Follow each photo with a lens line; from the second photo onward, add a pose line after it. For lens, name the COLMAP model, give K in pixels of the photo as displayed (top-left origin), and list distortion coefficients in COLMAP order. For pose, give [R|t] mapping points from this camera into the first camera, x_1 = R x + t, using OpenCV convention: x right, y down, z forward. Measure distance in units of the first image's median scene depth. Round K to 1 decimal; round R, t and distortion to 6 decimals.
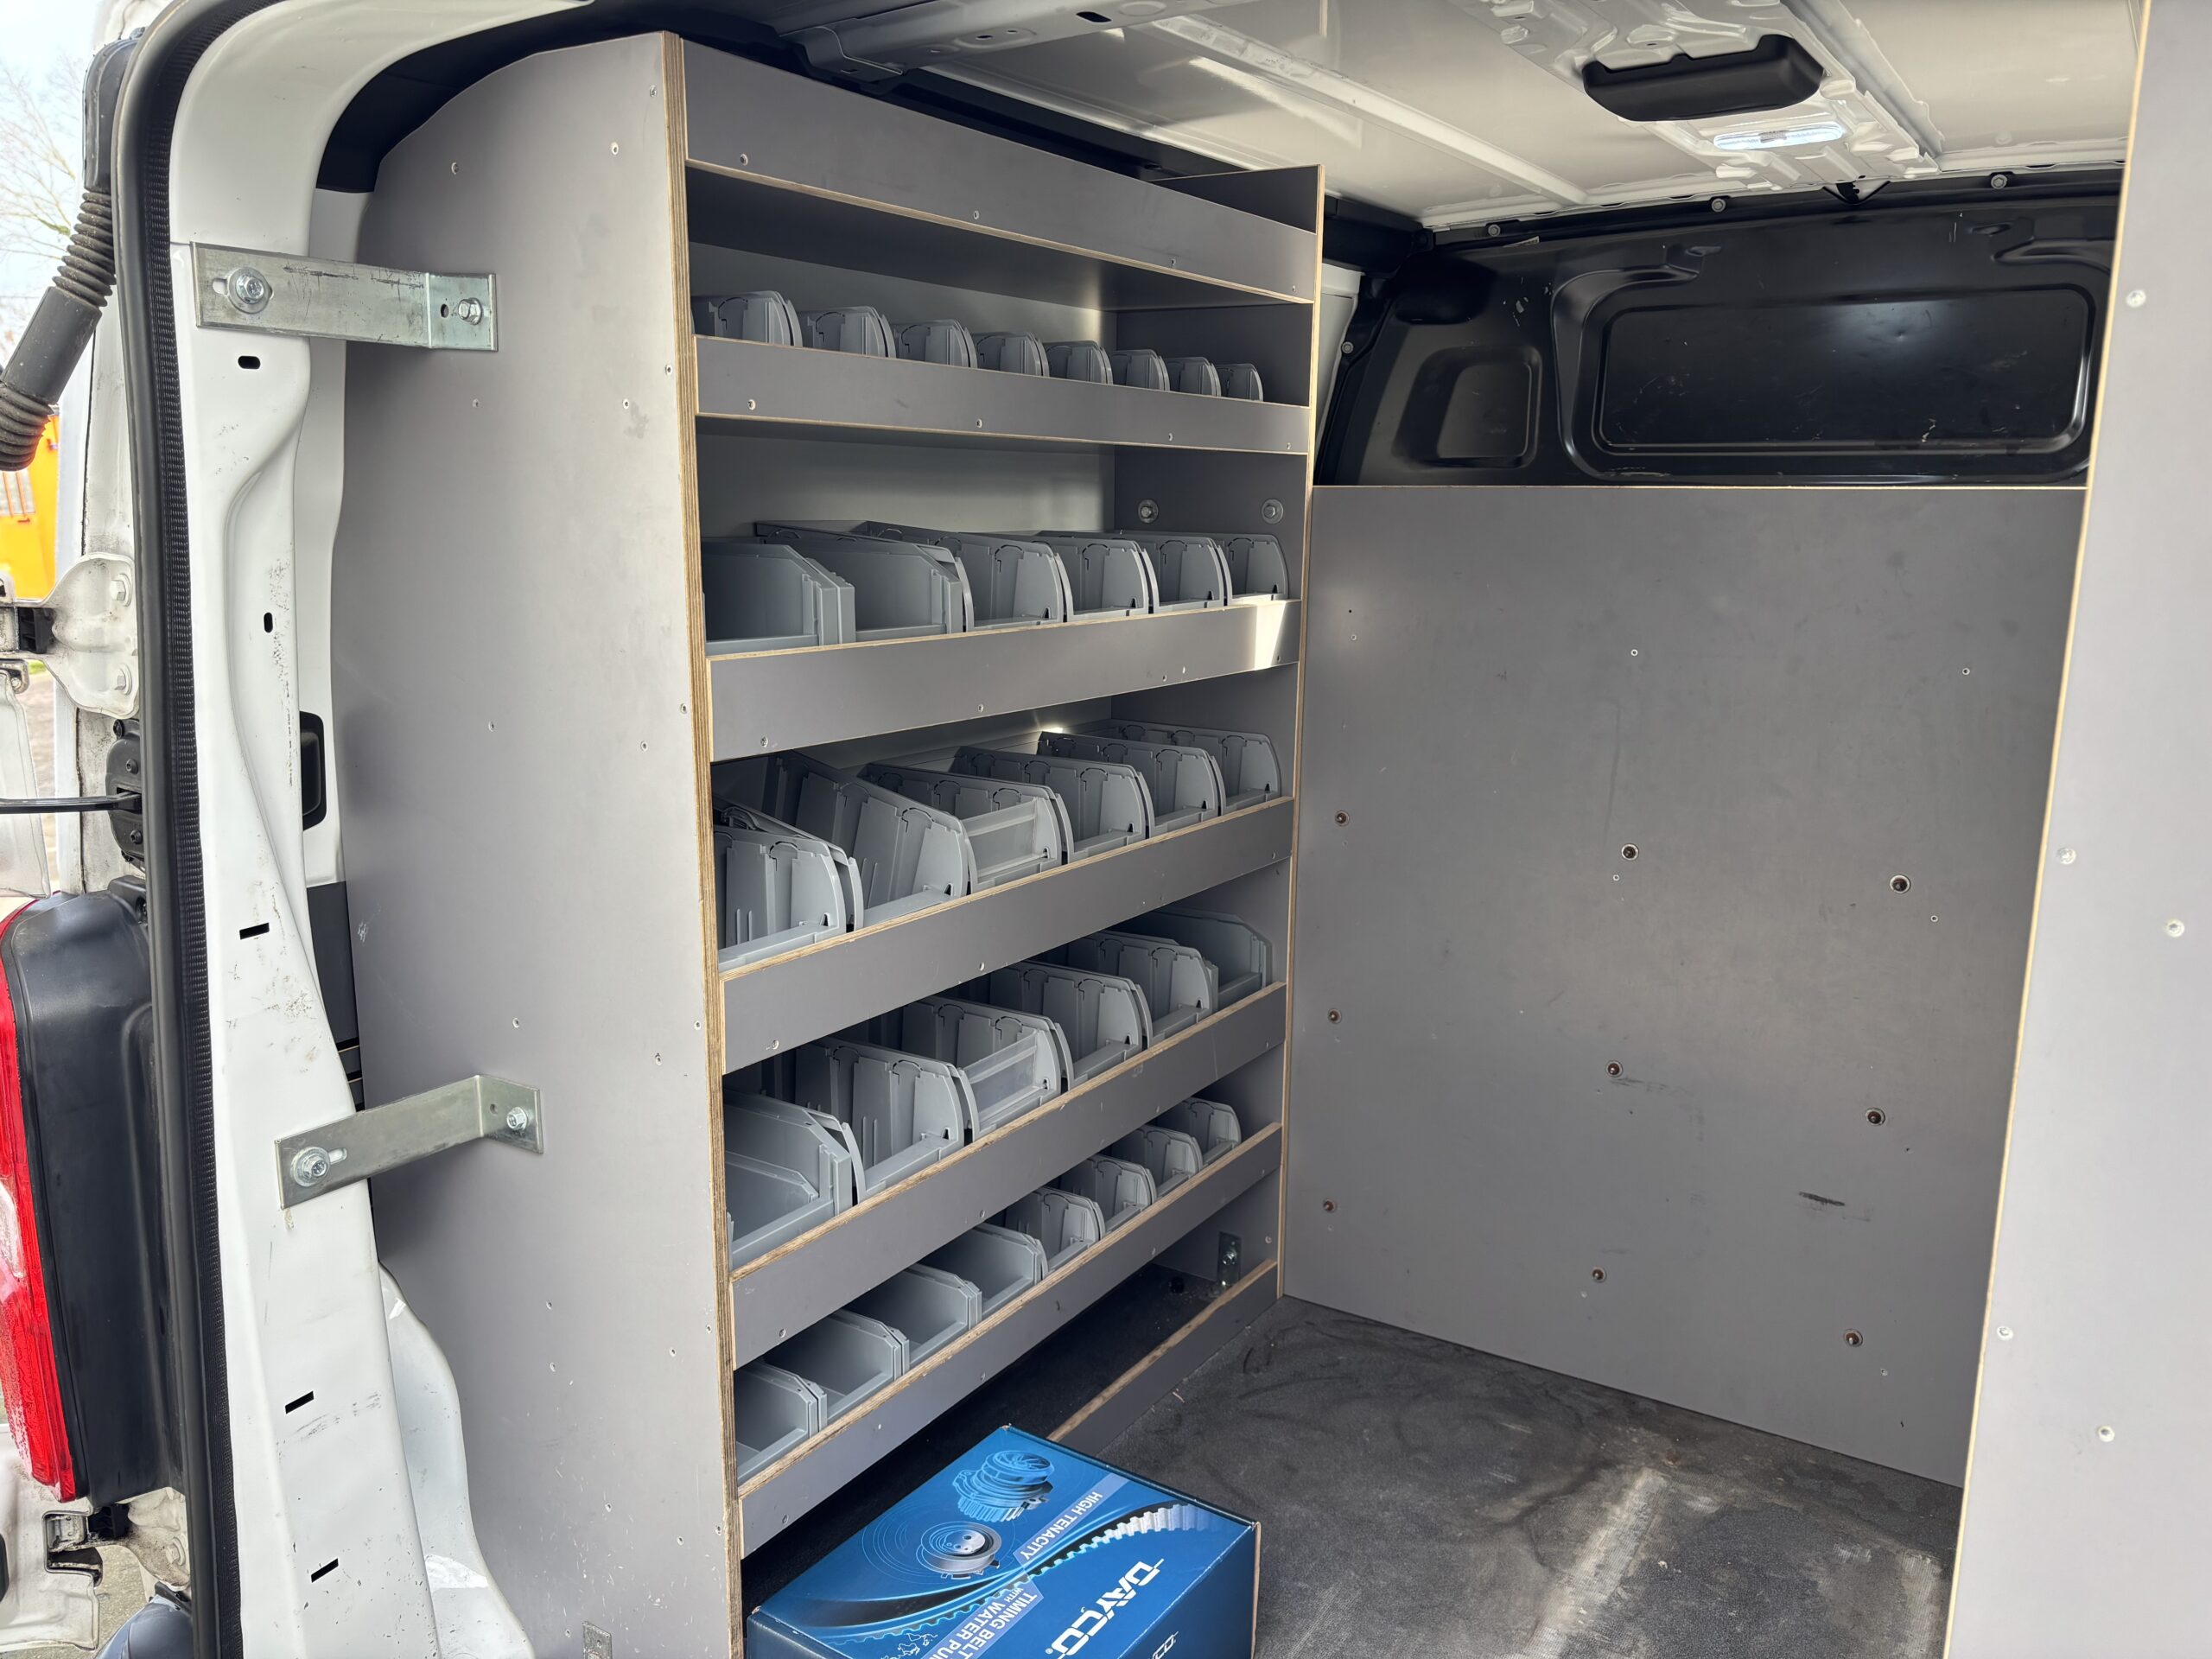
lens RADIAL K [[1663.0, 0, 1111.7], [0, 1663.0, 839.4], [0, 0, 1]] dist [0.036102, -0.025826]
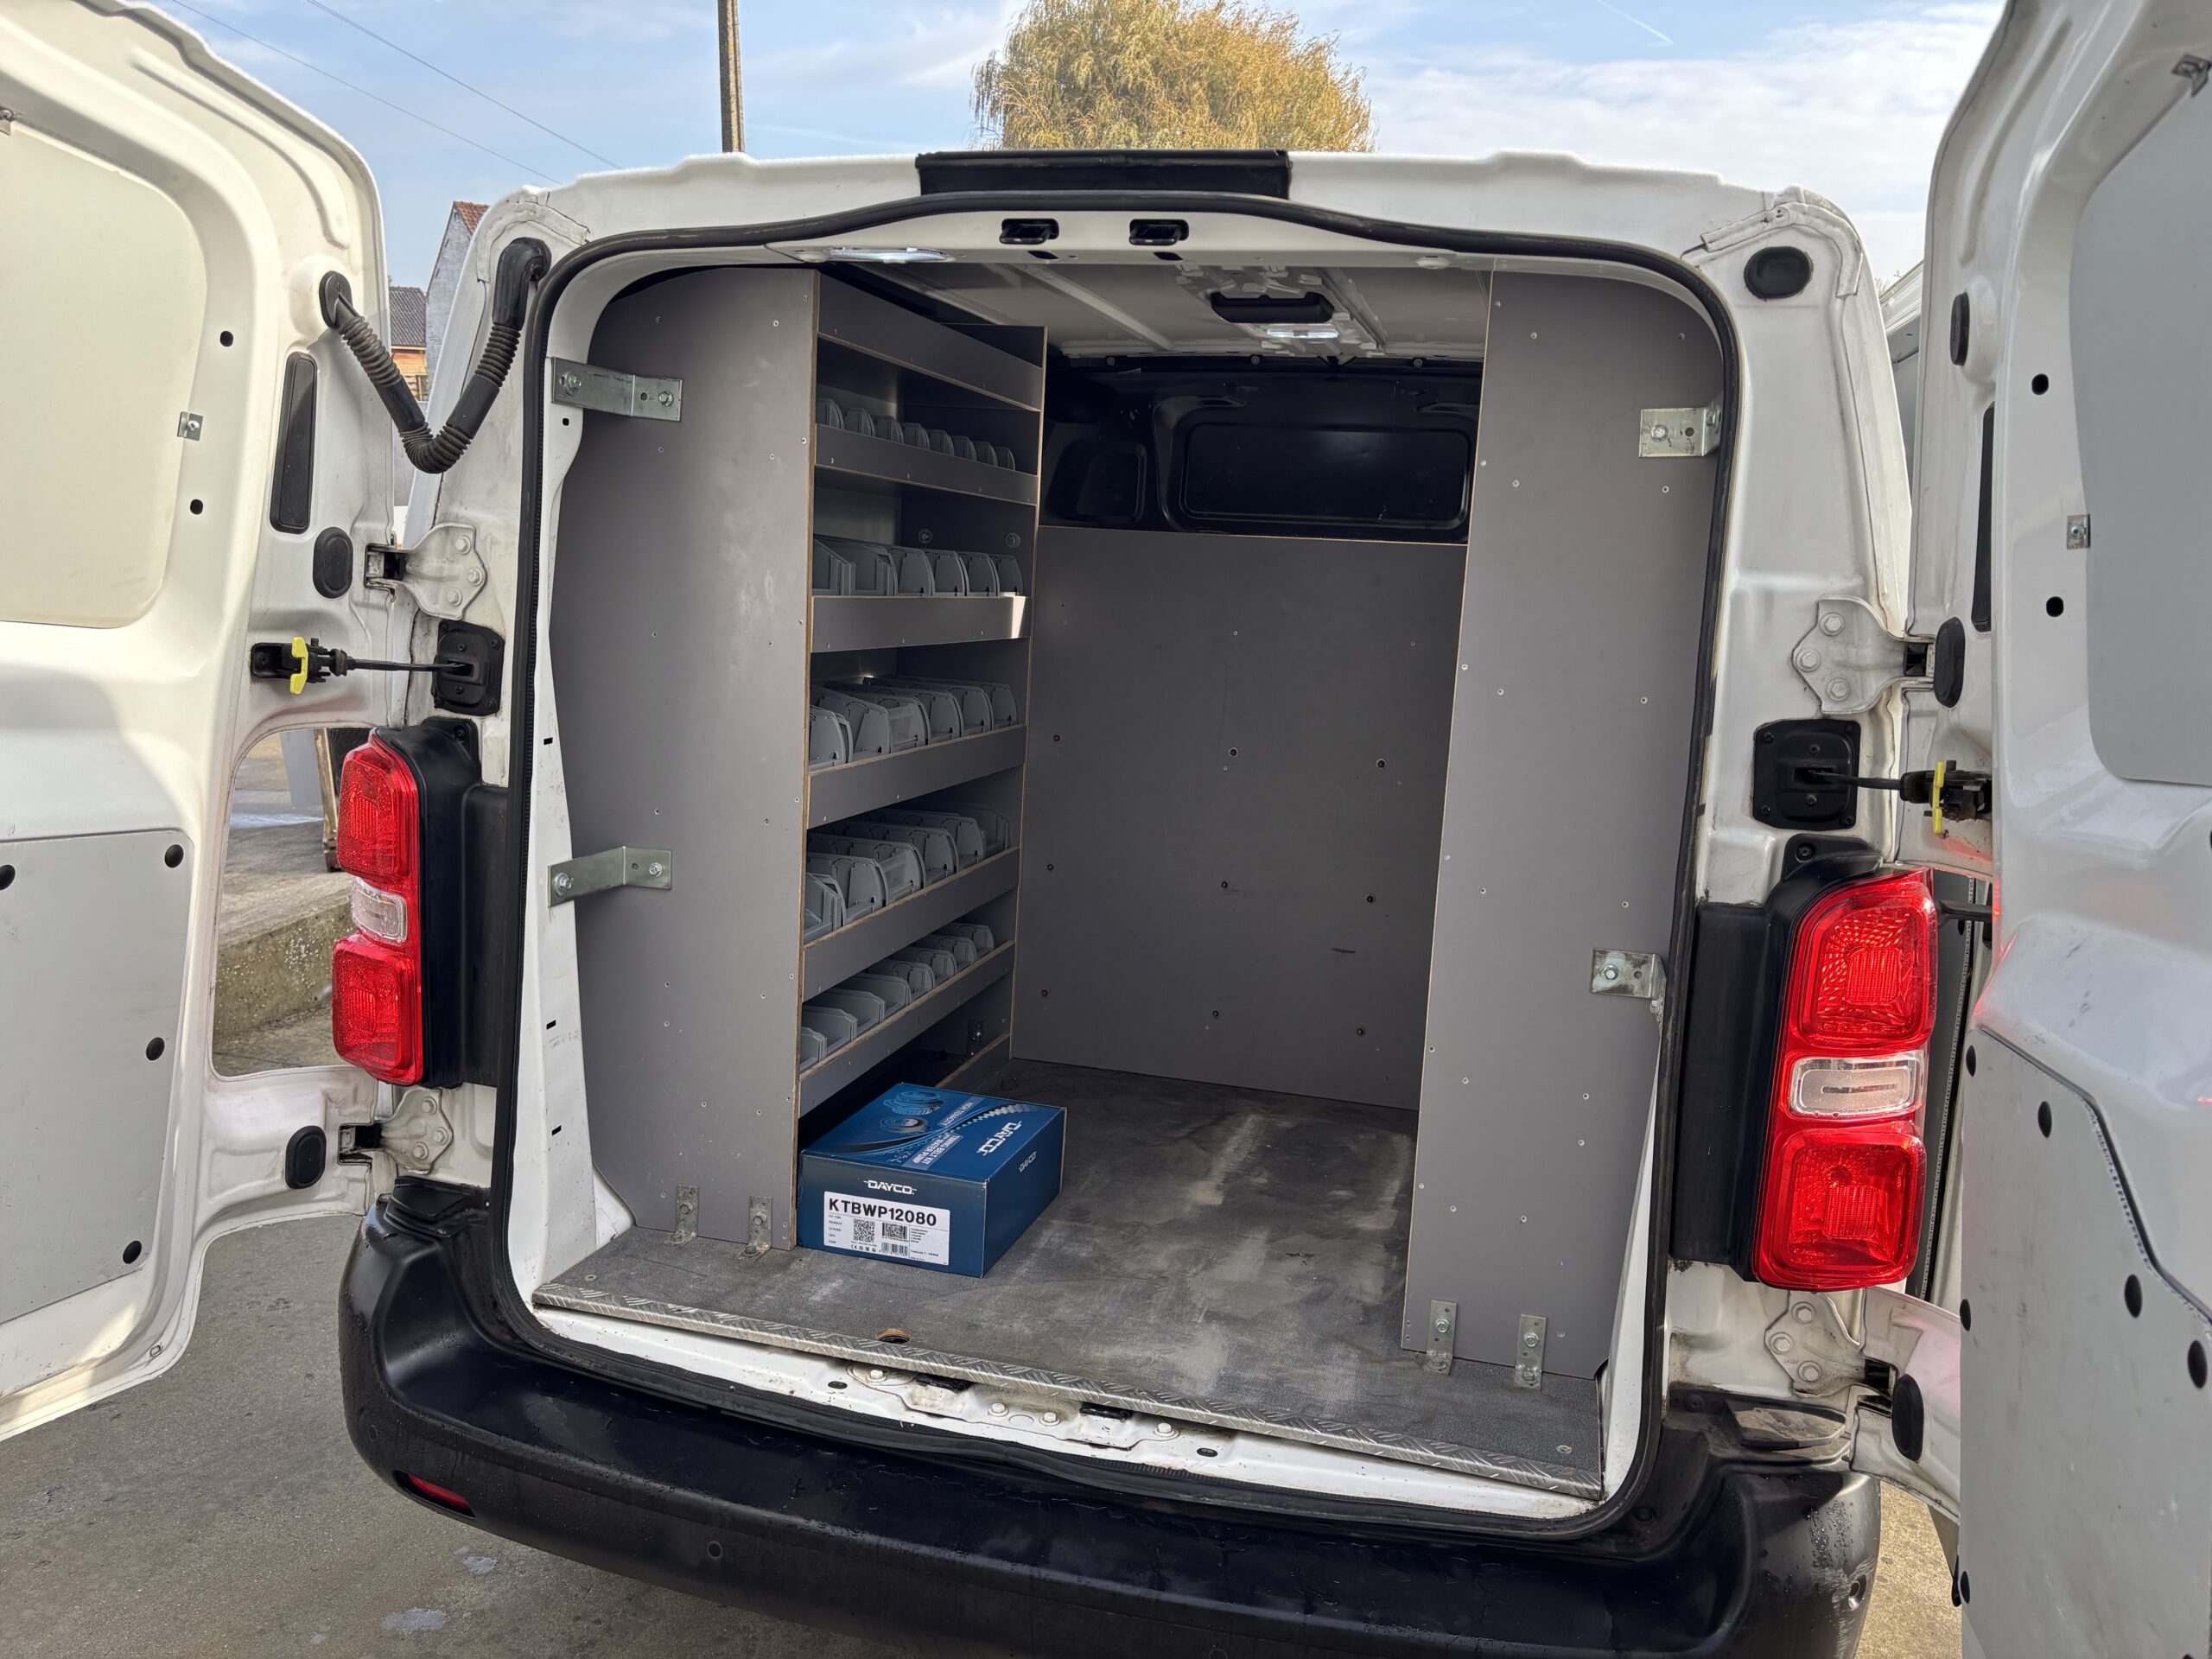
lens RADIAL K [[1680.7, 0, 1106.0], [0, 1680.7, 829.5], [0, 0, 1]] dist [0.089817, -0.115834]
pose [[0.952342, -0.004673, 0.304997, -0.345481], [0.016660, 0.999187, -0.036711, 0.153297], [-0.304577, 0.040042, 0.951646, -0.596519]]
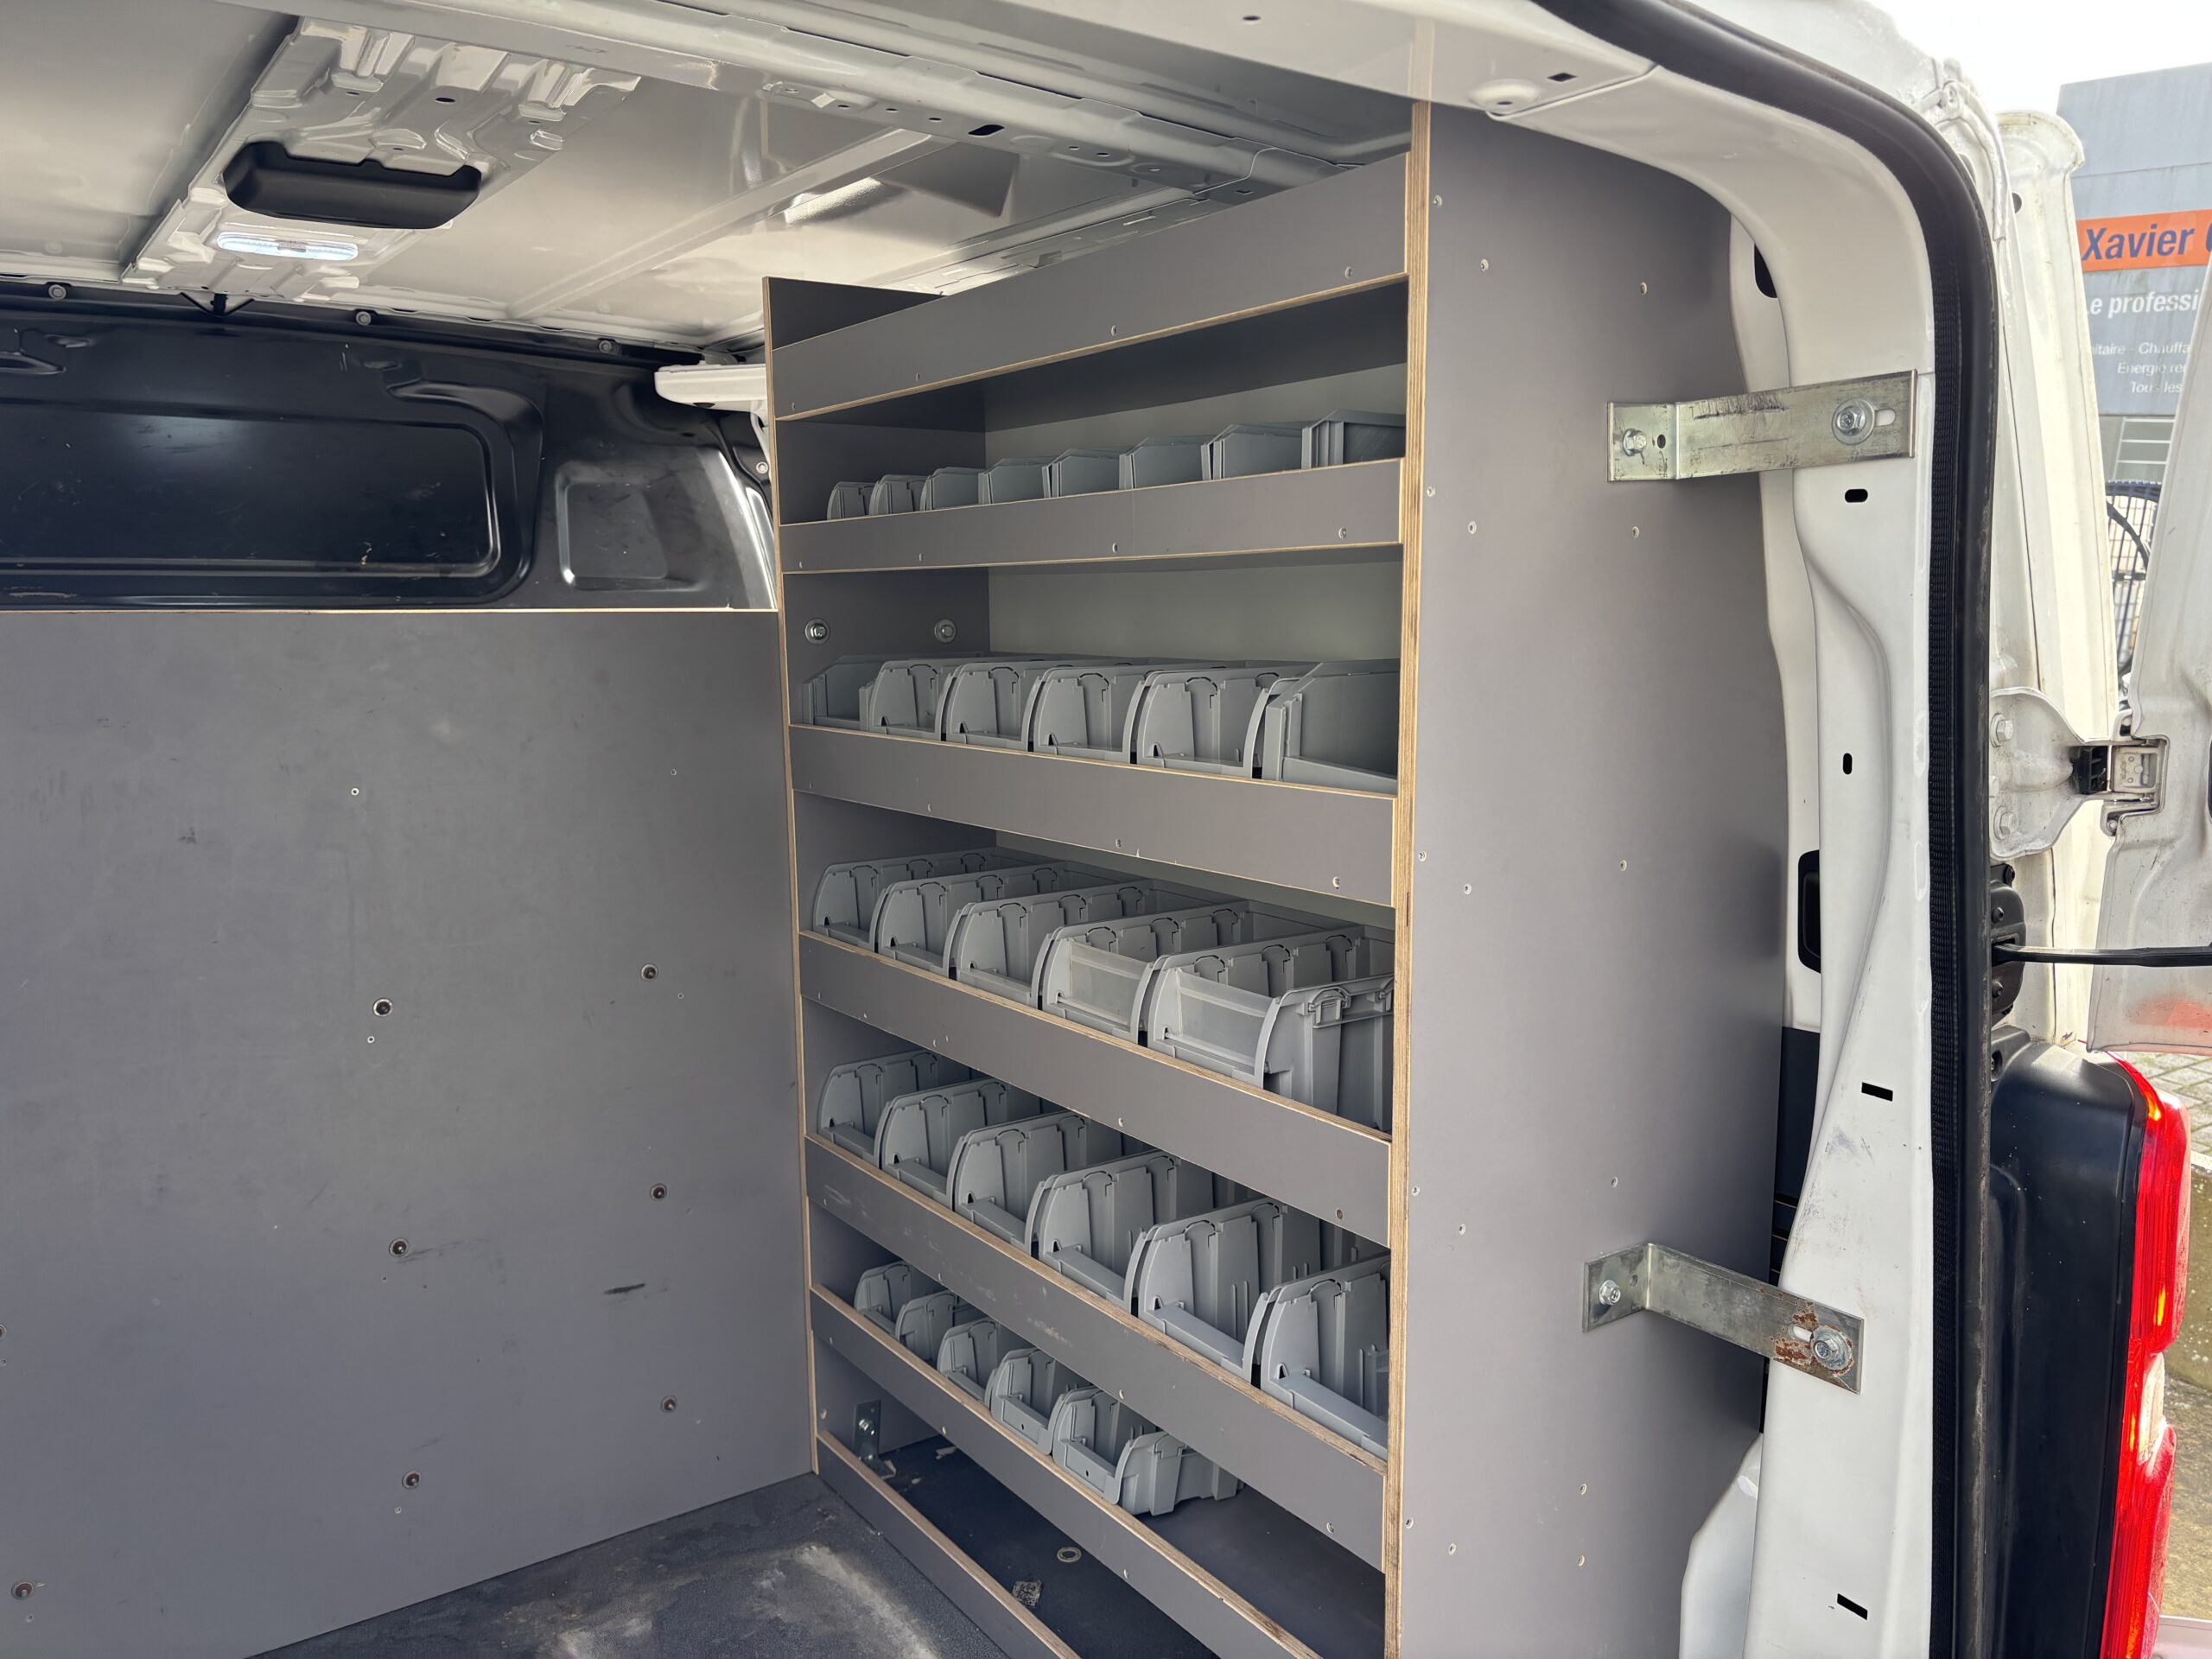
lens RADIAL K [[1670.8, 0, 1104.3], [0, 1670.8, 845.1], [0, 0, 1]] dist [0.089859, -0.116332]
pose [[0.381612, -0.140005, 0.913658, -0.389896], [0.197738, 0.977944, 0.067266, -0.066927], [-0.902924, 0.154995, 0.400879, 0.275421]]
